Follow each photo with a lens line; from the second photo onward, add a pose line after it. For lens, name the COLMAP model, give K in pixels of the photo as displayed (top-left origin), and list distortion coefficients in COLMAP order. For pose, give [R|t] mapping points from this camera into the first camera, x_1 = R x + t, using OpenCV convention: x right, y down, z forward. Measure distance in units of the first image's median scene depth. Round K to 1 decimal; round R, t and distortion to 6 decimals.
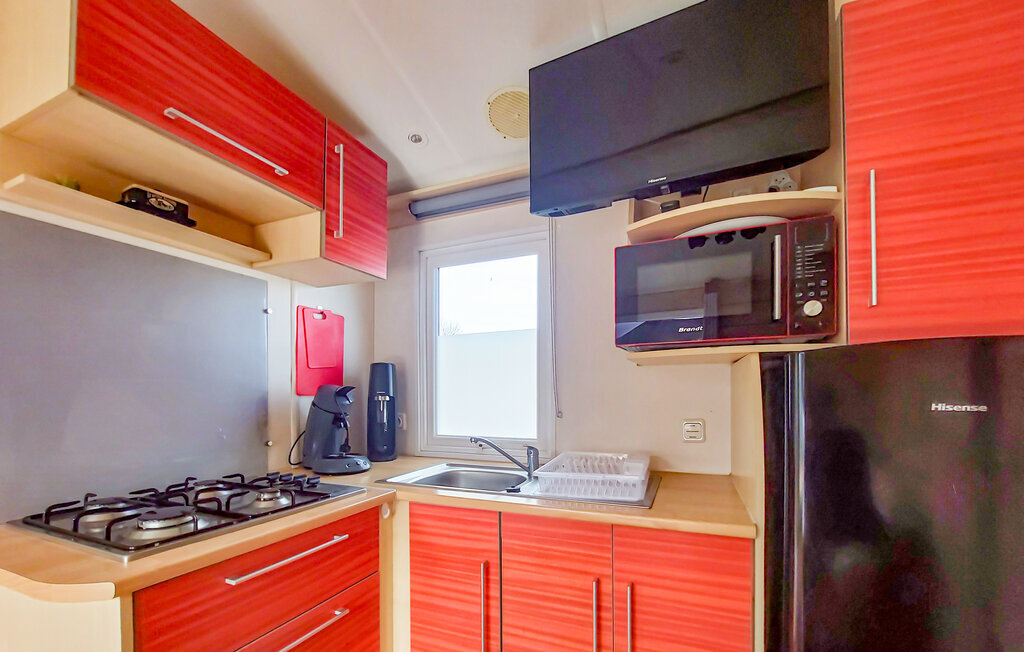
lens RADIAL K [[405.9, 0, 512.0], [0, 405.9, 395.7], [0, 0, 1]] dist [-0.000449, -0.000079]
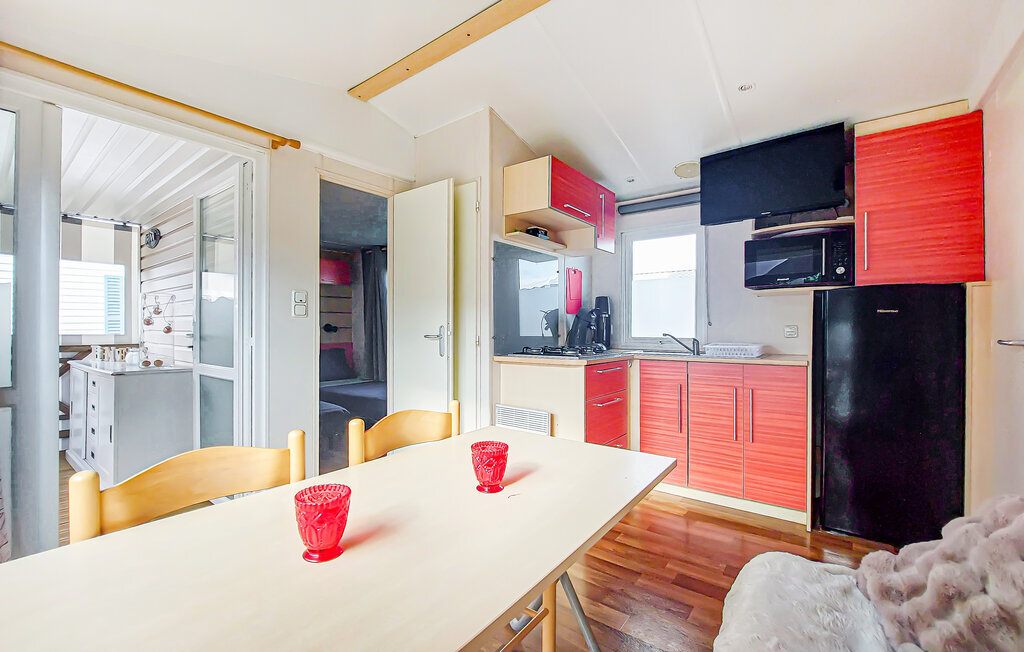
lens RADIAL K [[424.6, 0, 512.0], [0, 424.6, 326.0], [0, 0, 1]] dist [0.000012, -0.000021]
pose [[0.968171, 0.008662, -0.250141, -0.380761], [-0.011962, 0.999860, -0.011676, 0.125103], [0.250005, 0.014296, 0.968139, -1.506048]]
